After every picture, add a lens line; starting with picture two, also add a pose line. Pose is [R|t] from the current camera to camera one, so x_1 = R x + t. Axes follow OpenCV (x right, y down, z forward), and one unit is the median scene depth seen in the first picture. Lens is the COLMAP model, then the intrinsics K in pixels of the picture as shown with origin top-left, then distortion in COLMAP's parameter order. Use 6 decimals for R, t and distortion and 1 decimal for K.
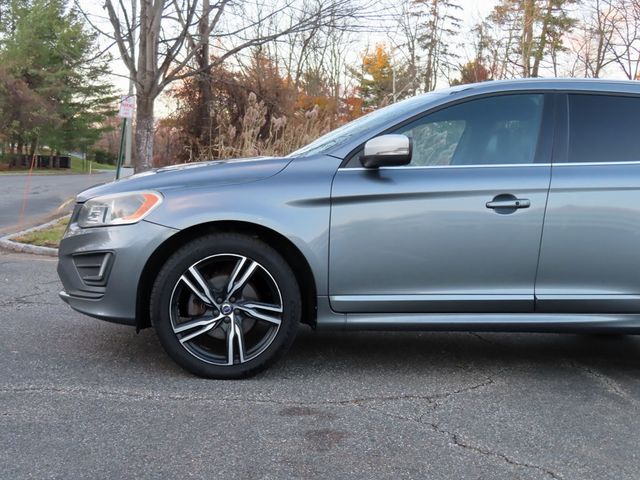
lens RADIAL K [[828.8, 0, 320.1], [0, 828.8, 244.8], [0, 0, 1]] dist [0.008432, 0.000000]
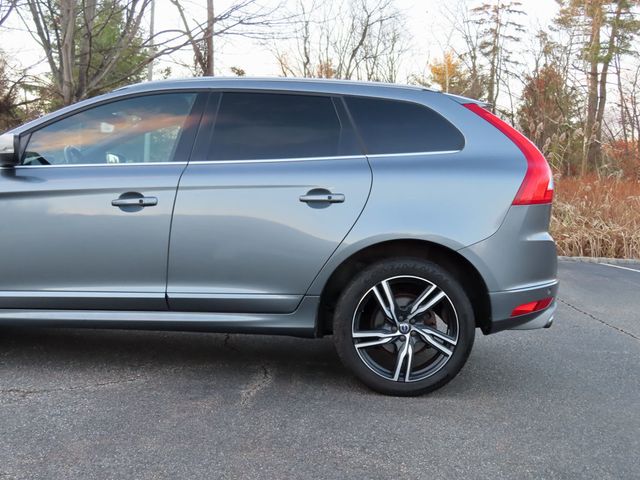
lens RADIAL K [[828.8, 0, 332.0], [0, 828.8, 248.5], [0, 0, 1]] dist [0.008432, 0.000000]
pose [[0.994875, 0.003112, -0.101064, 0.567920], [-0.004209, 0.999934, -0.010647, 0.016855], [0.101024, 0.011017, 0.994823, 0.025483]]
